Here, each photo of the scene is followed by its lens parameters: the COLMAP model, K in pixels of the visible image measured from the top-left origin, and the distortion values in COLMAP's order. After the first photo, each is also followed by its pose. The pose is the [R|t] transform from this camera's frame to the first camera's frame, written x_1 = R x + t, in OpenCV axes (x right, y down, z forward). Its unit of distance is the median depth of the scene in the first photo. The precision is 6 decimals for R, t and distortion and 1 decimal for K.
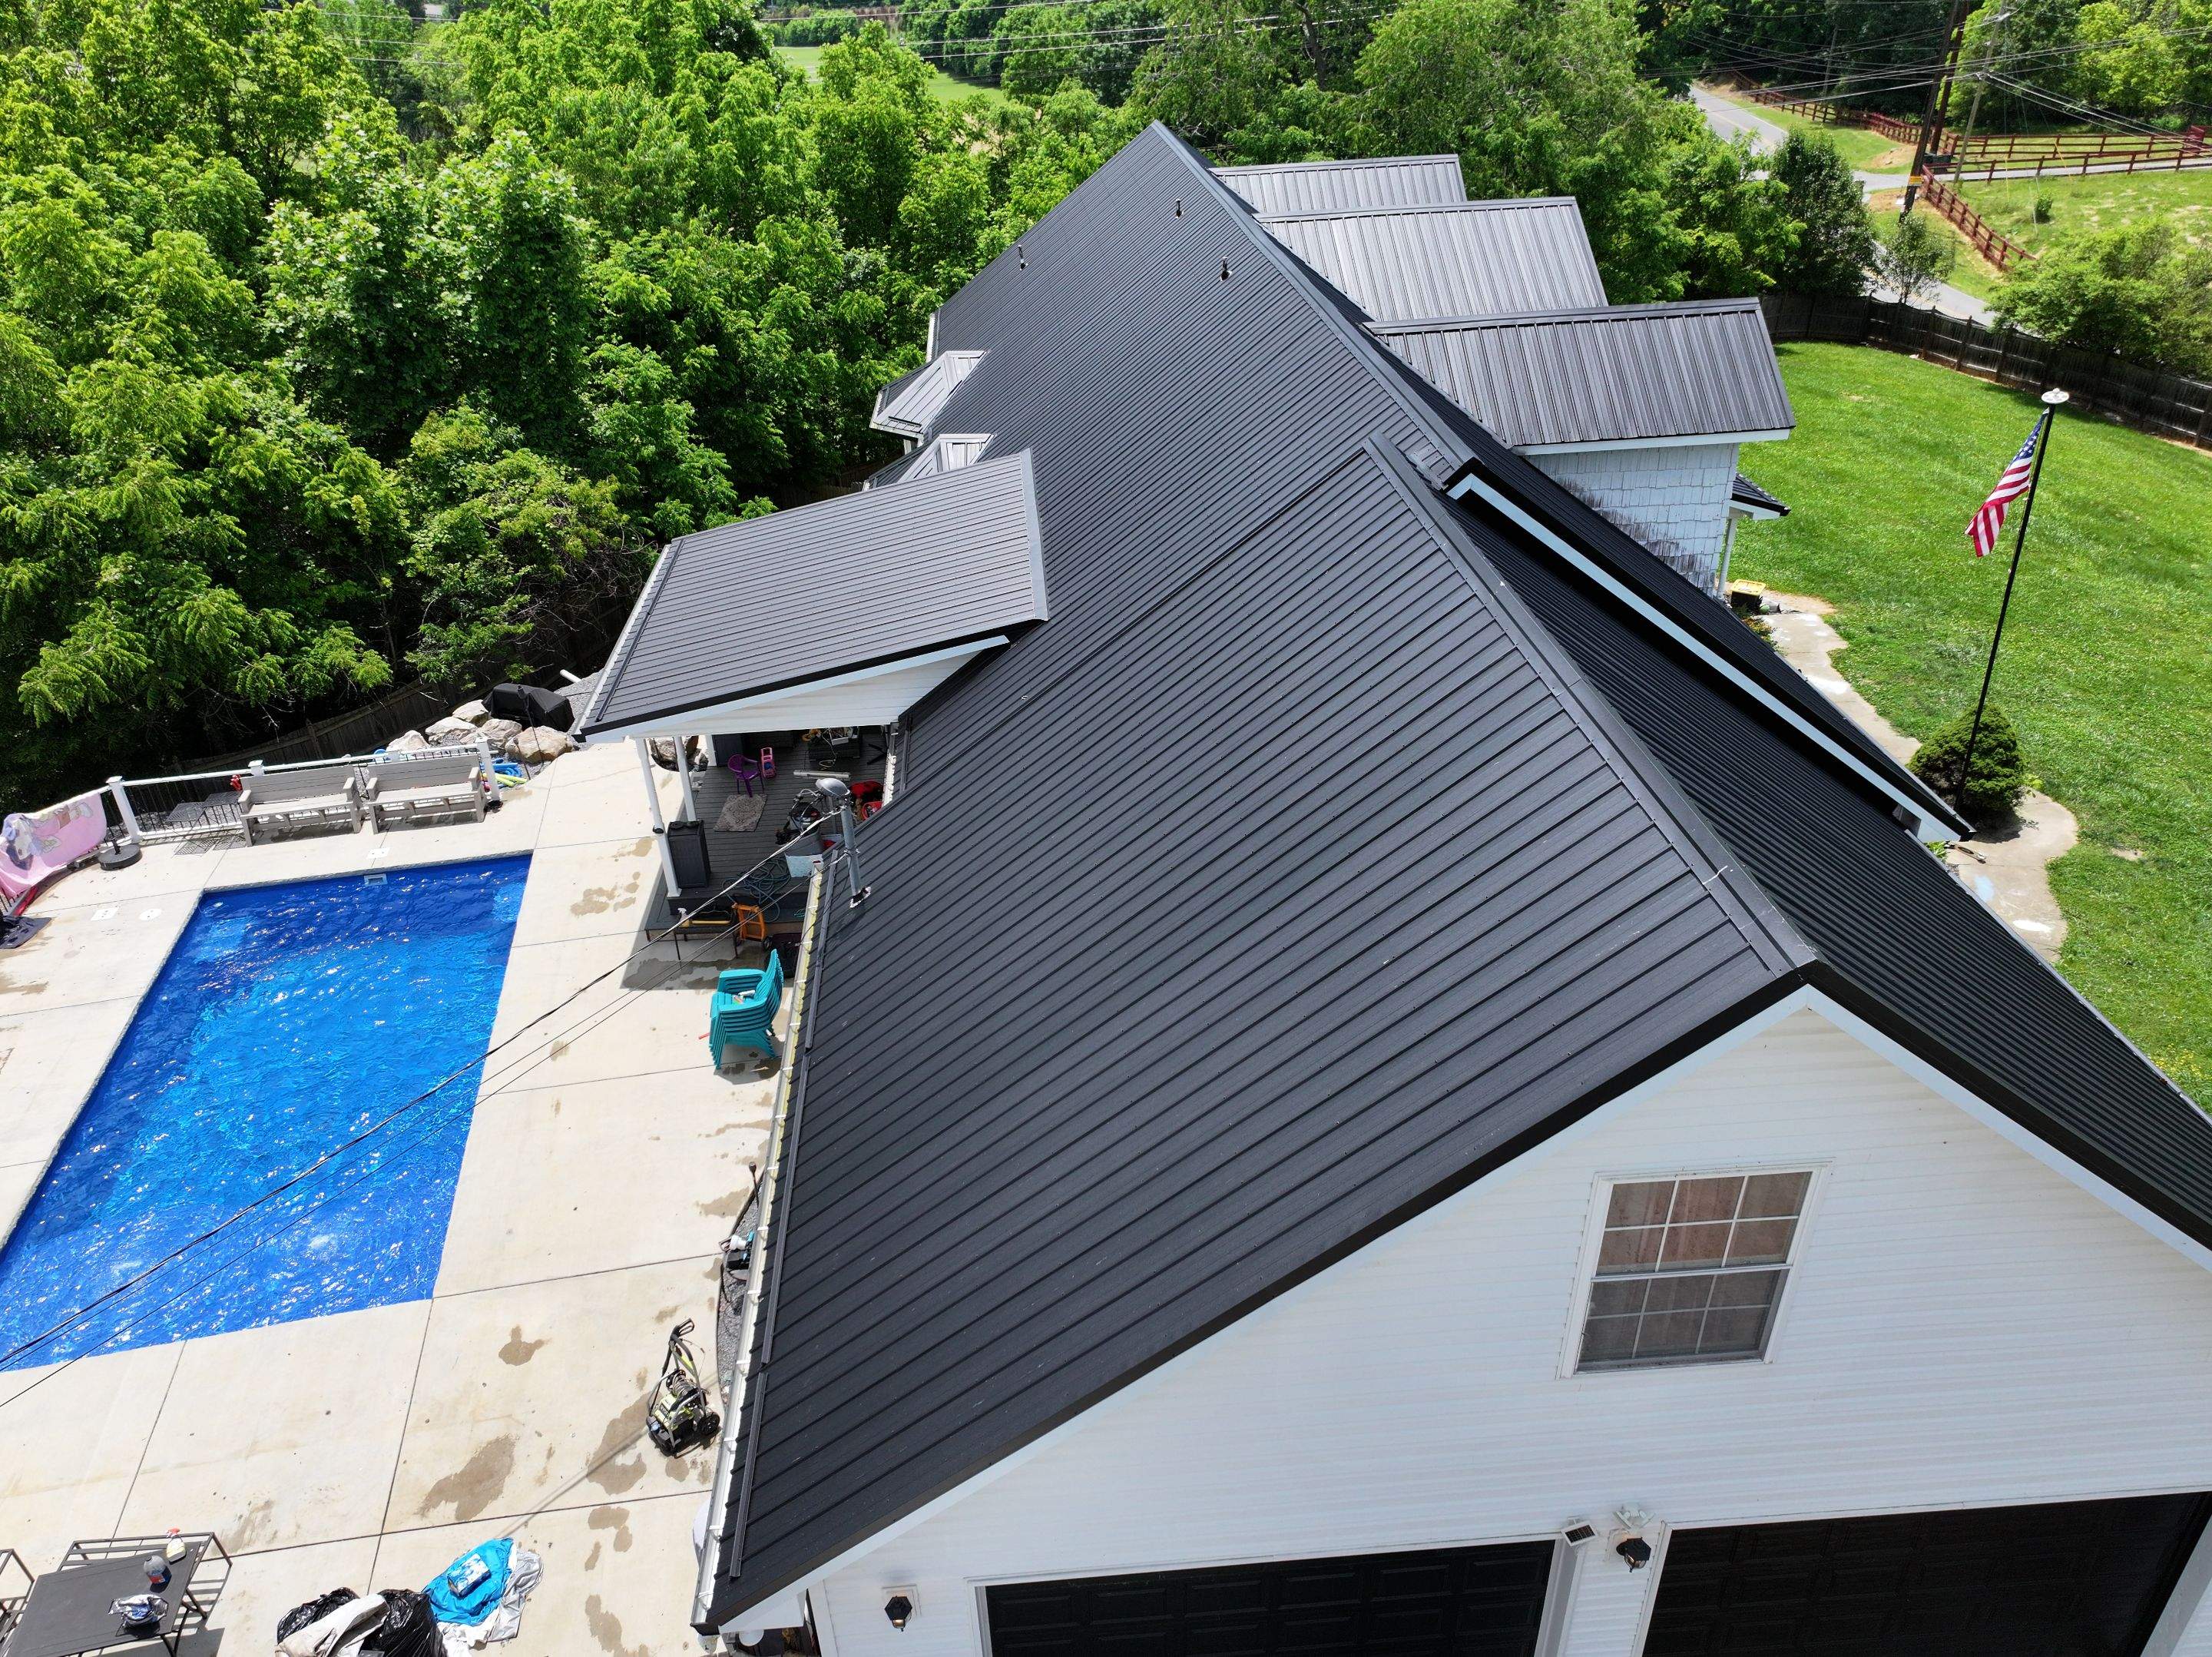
lens RADIAL K [[1536.6, 0, 1106.0], [0, 1536.6, 828.5], [0, 0, 1]] dist [-0.021724, 0.046633]
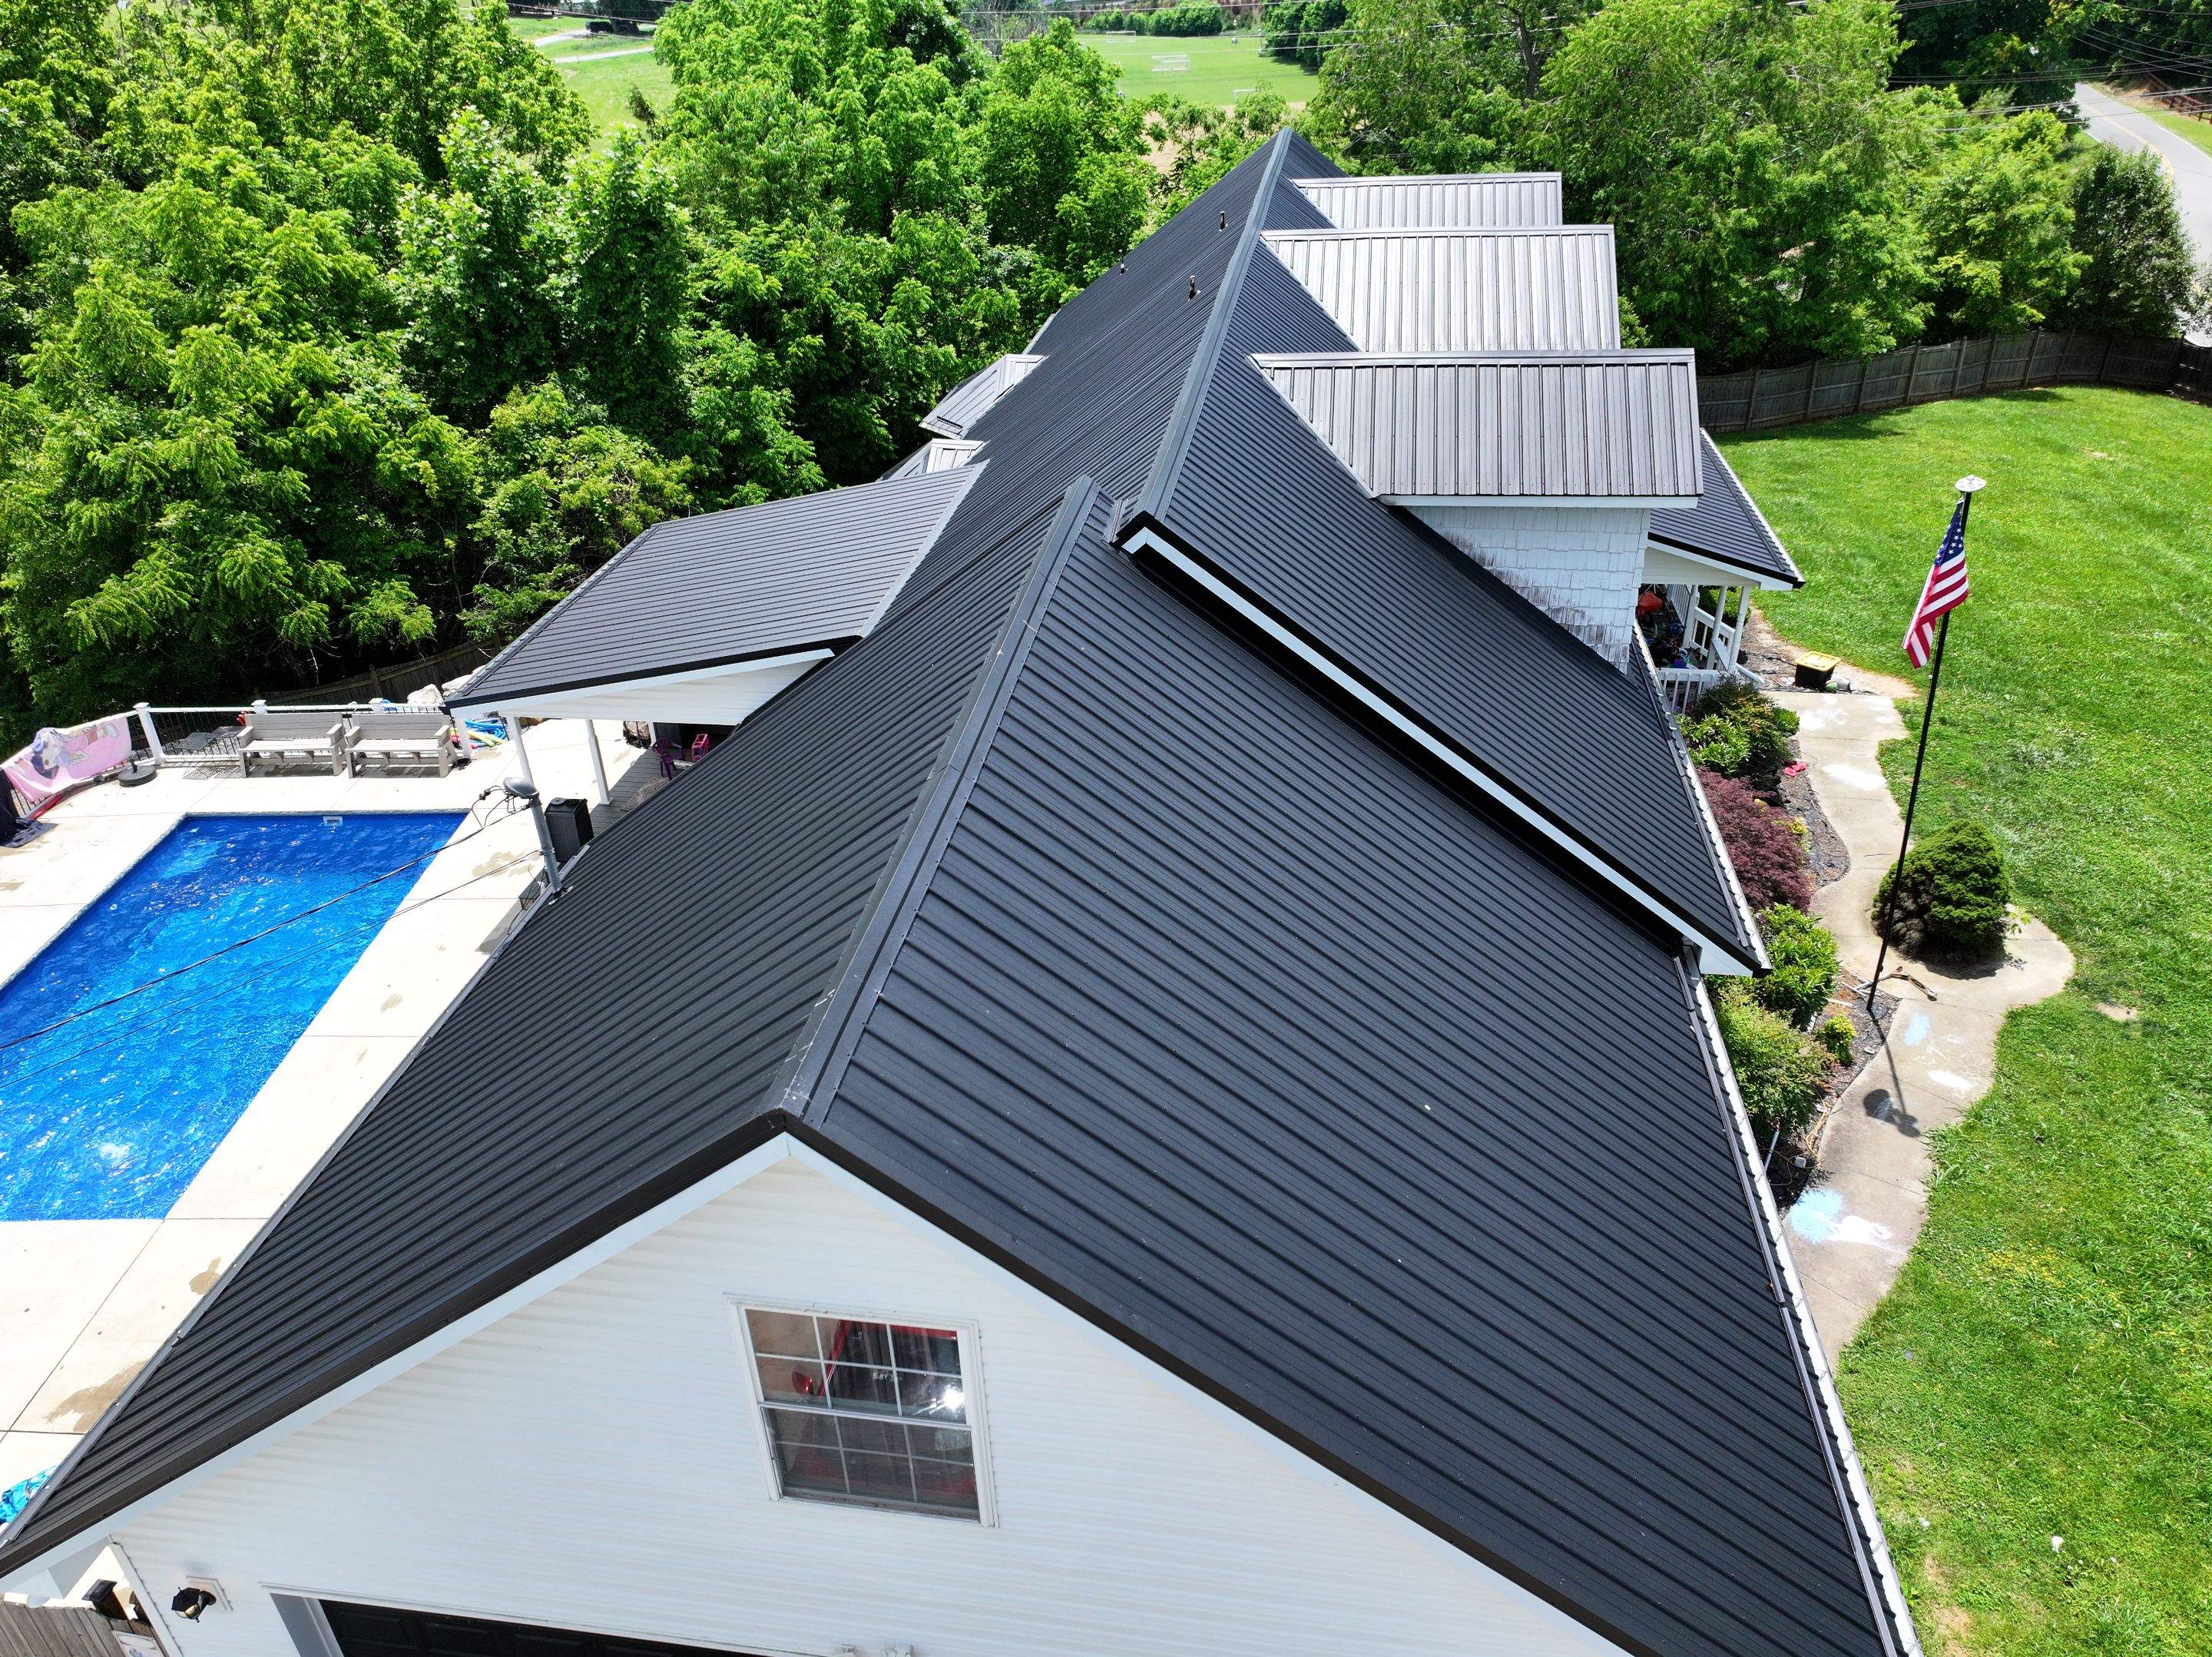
lens RADIAL K [[1534.6, 0, 1106.0], [0, 1534.6, 828.5], [0, 0, 1]] dist [-0.004441, 0.020977]
pose [[0.976833, 0.109239, -0.184023, 0.190461], [-0.108433, 0.993998, 0.014467, -0.027088], [0.184499, 0.005823, 0.982816, 0.031831]]
